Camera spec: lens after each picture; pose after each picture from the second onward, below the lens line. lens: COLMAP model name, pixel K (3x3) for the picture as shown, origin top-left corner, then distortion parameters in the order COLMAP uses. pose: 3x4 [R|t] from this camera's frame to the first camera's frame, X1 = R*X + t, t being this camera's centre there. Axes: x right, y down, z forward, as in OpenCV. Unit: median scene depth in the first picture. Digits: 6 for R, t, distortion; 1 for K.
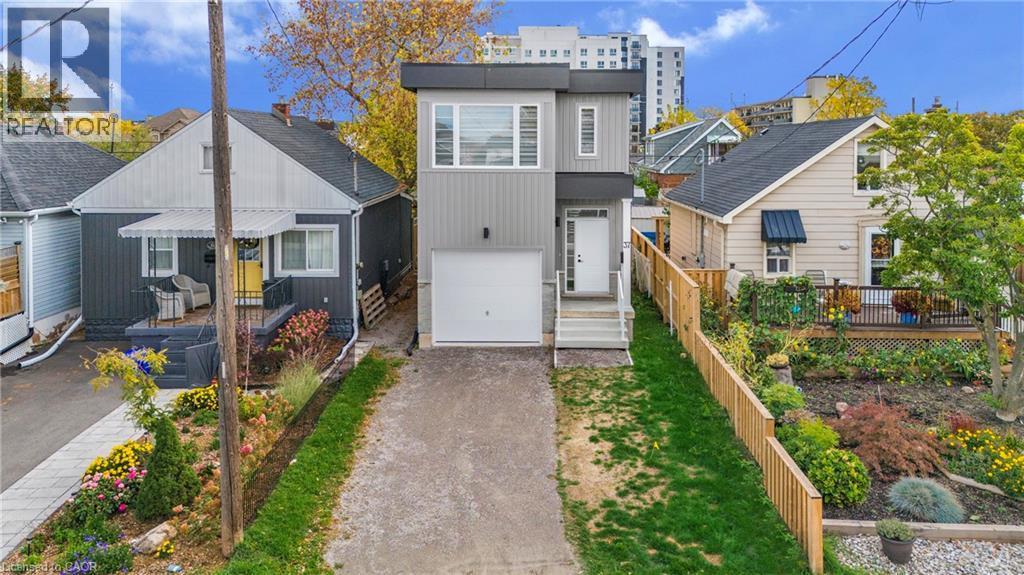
lens RADIAL K [[1271.9, 0, 512.0], [0, 1271.9, 287.5], [0, 0, 1]] dist [0.119293, -0.064236]
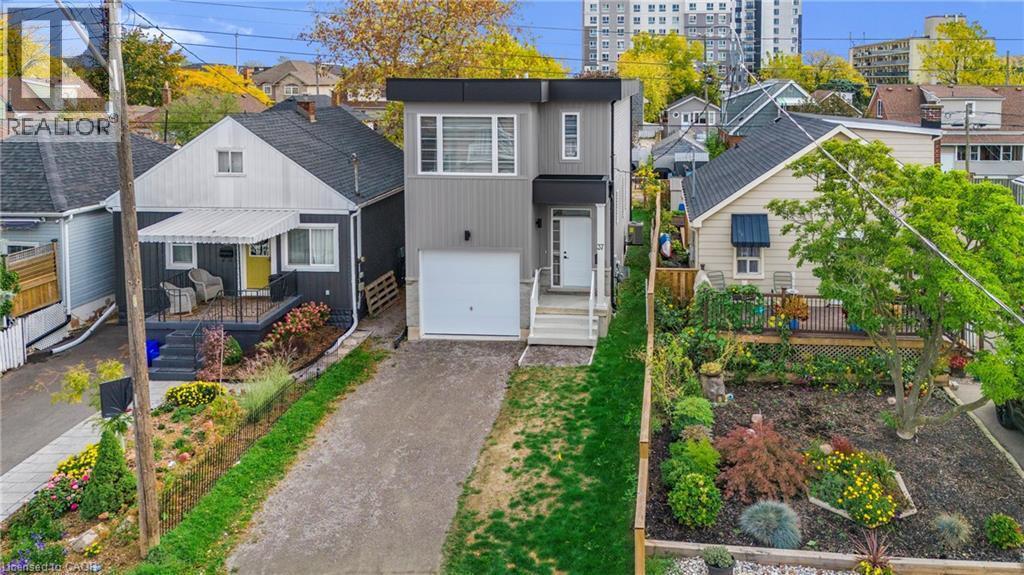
lens RADIAL K [[1271.9, 0, 512.0], [0, 1271.9, 287.5], [0, 0, 1]] dist [0.119293, -0.064236]
pose [[0.992371, 0.014201, -0.122469, 0.151150], [-0.006526, 0.998002, 0.062846, -0.067417], [0.123117, -0.061567, 0.990481, -0.062861]]
